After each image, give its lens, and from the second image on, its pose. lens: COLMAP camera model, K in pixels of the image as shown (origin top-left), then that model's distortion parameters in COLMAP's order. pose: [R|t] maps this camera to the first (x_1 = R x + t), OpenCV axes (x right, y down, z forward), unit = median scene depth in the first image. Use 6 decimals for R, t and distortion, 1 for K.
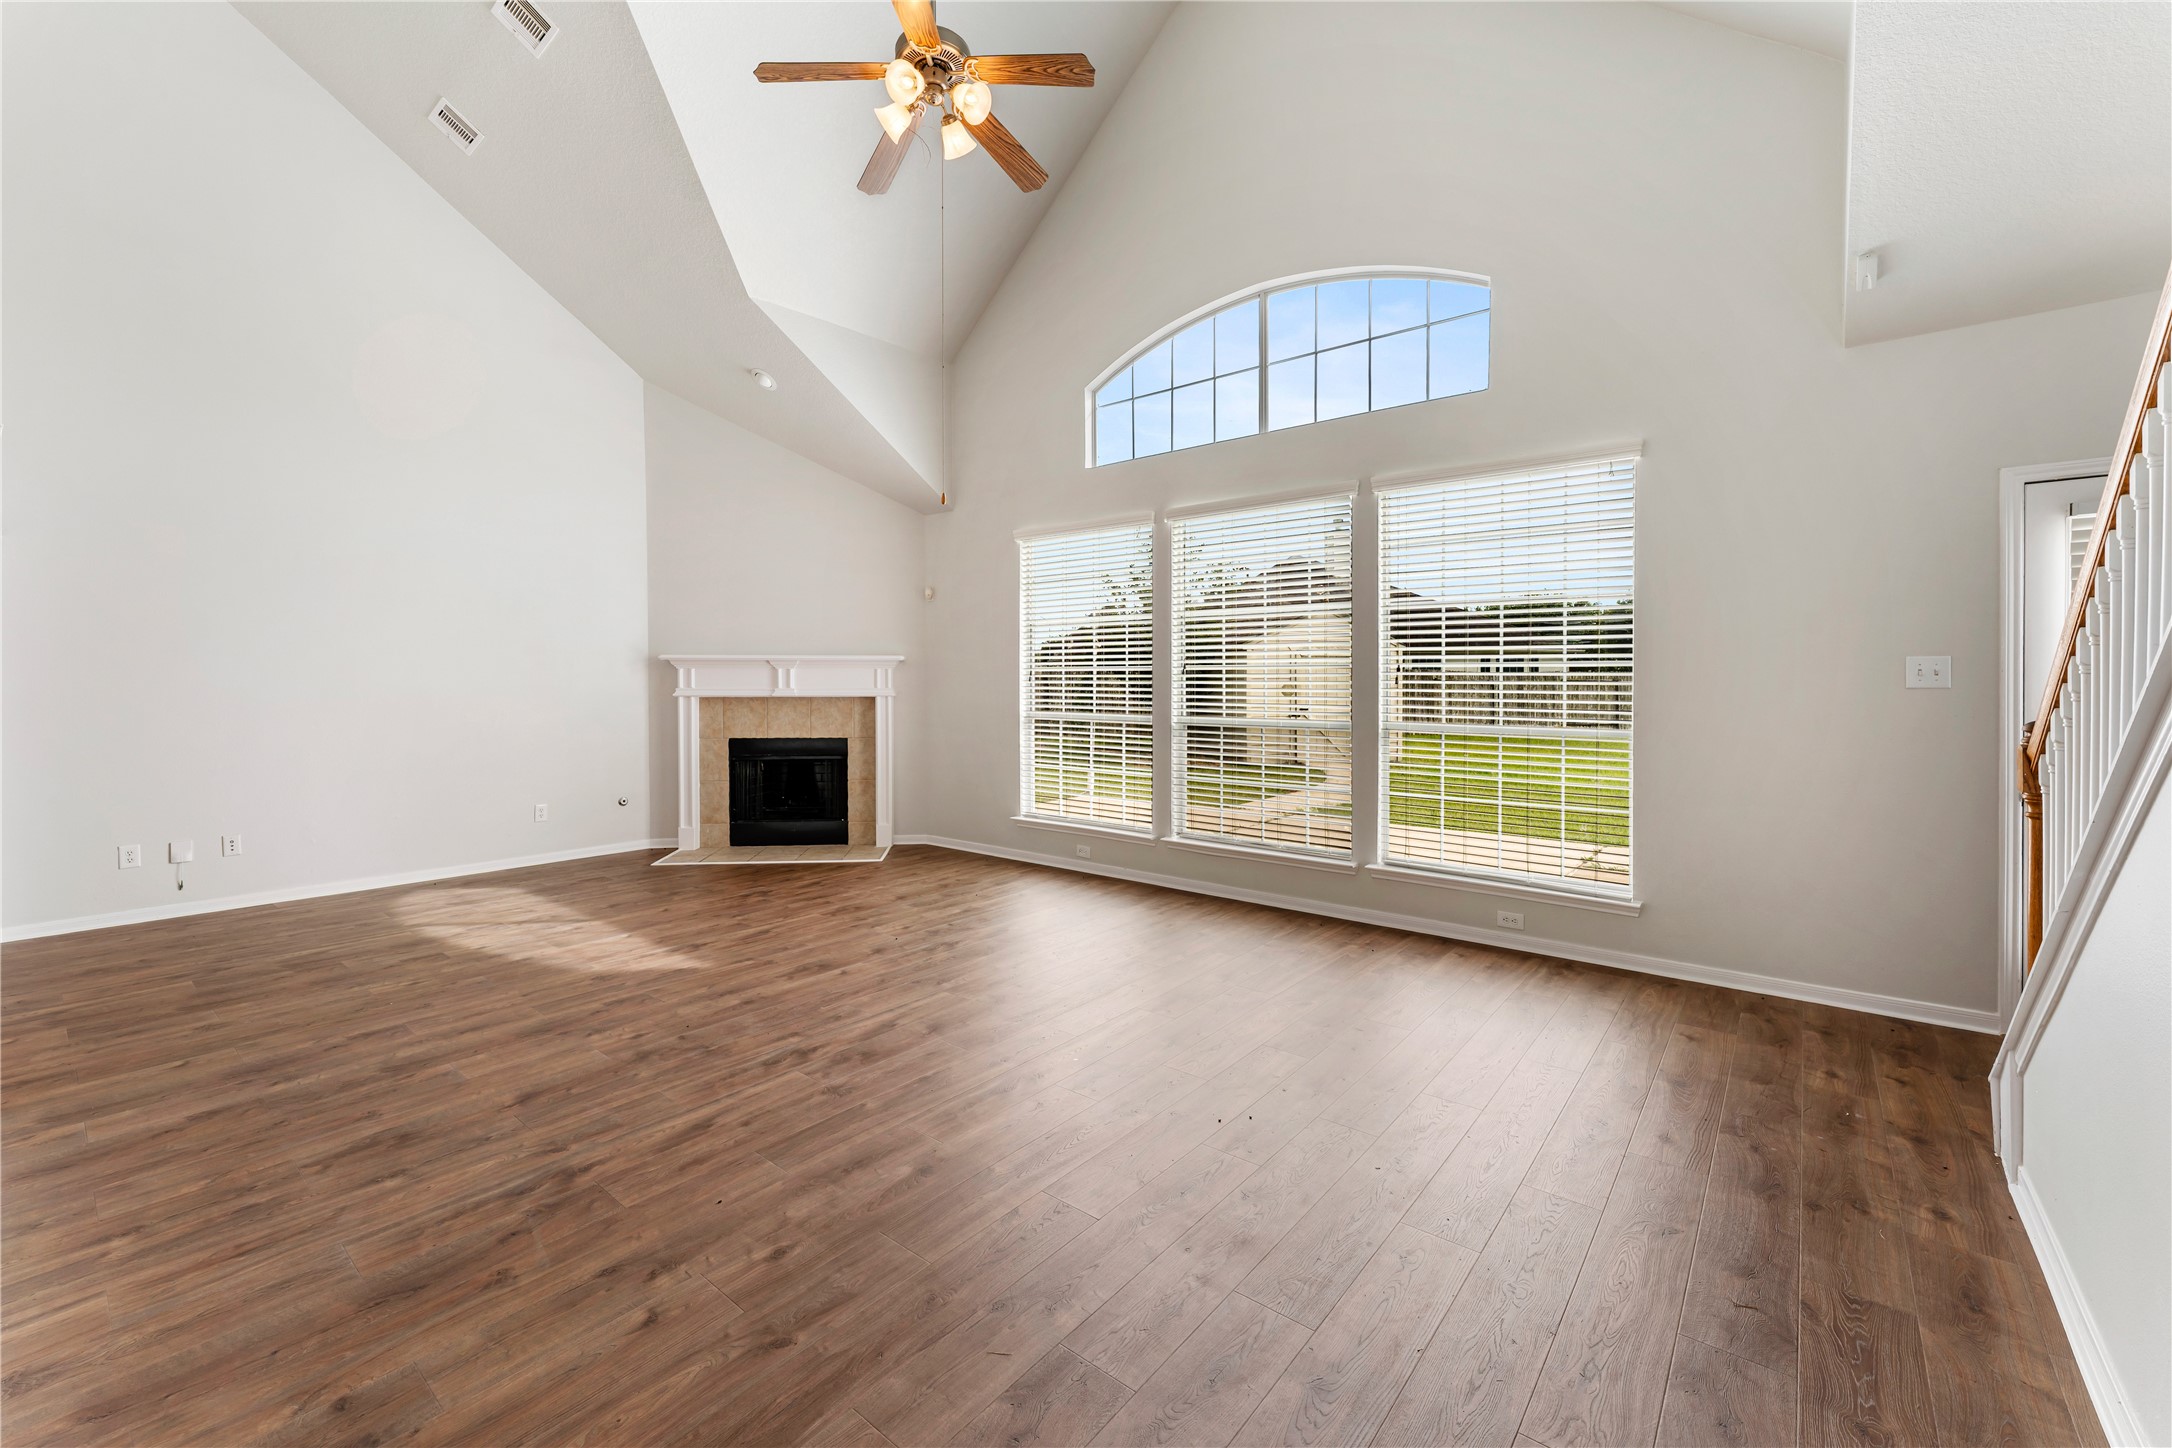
lens RADIAL K [[885.8, 0, 1083.5], [0, 885.8, 688.1], [0, 0, 1]] dist [0.001283, -0.000044]
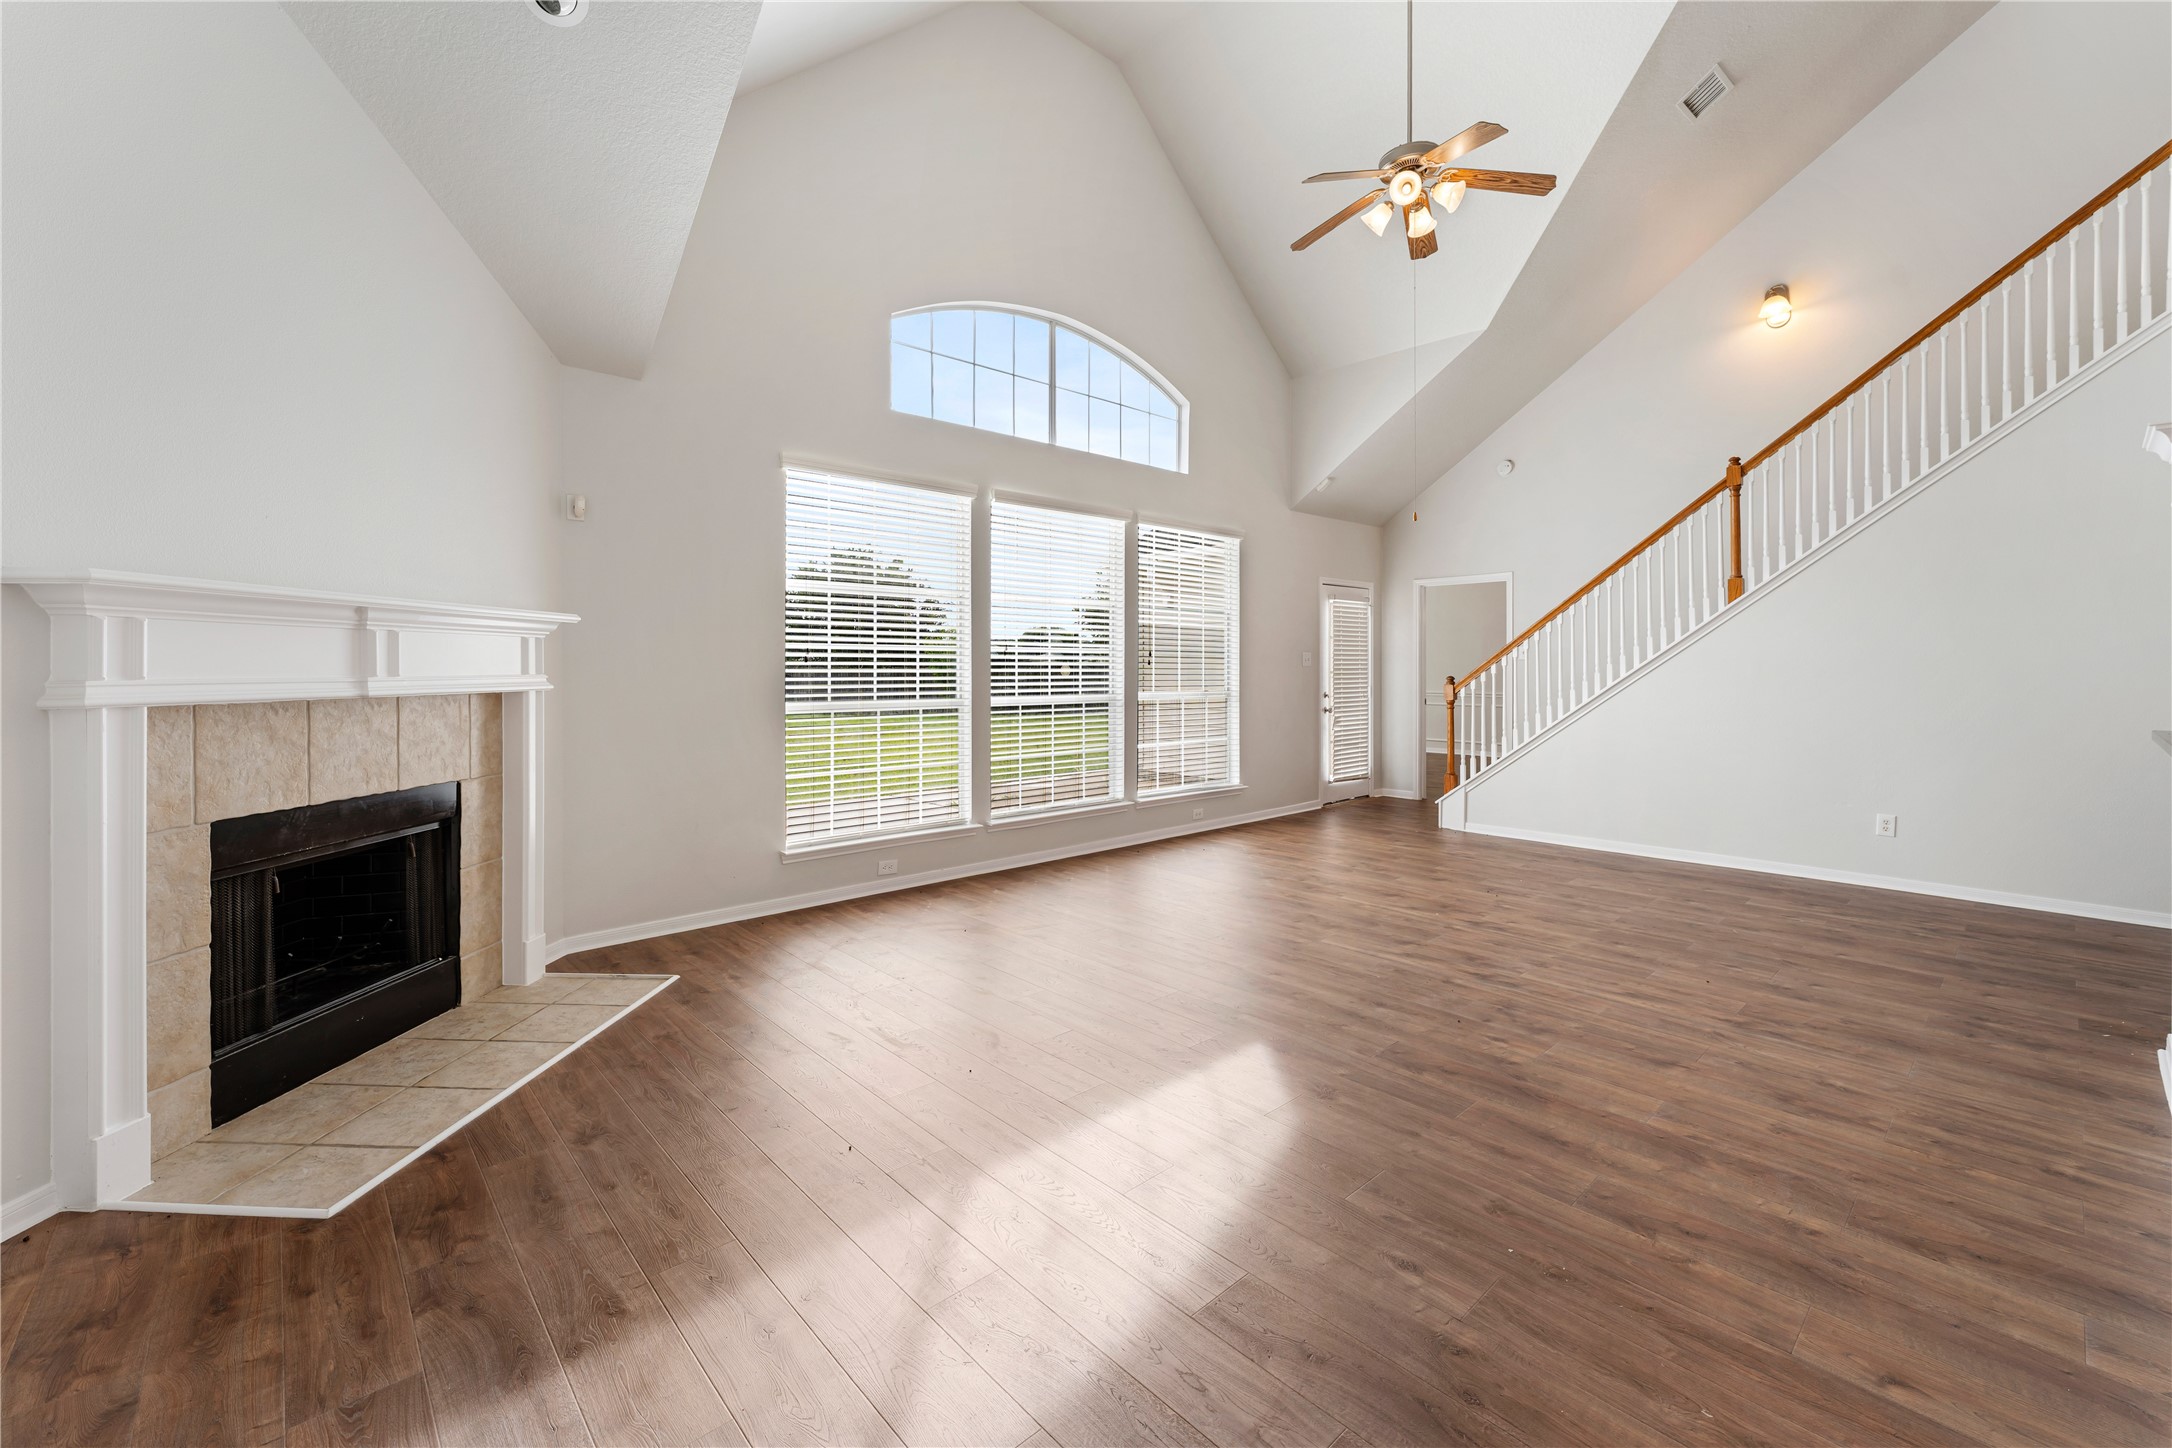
lens RADIAL K [[899.1, 0, 1076.3], [0, 899.1, 665.5], [0, 0, 1]] dist [0.000619, 0.000275]
pose [[0.139349, 0.001847, 0.990242, -1.454466], [0.010142, 0.999943, -0.003293, -0.000806], [-0.990191, 0.010502, 0.139323, 1.263684]]
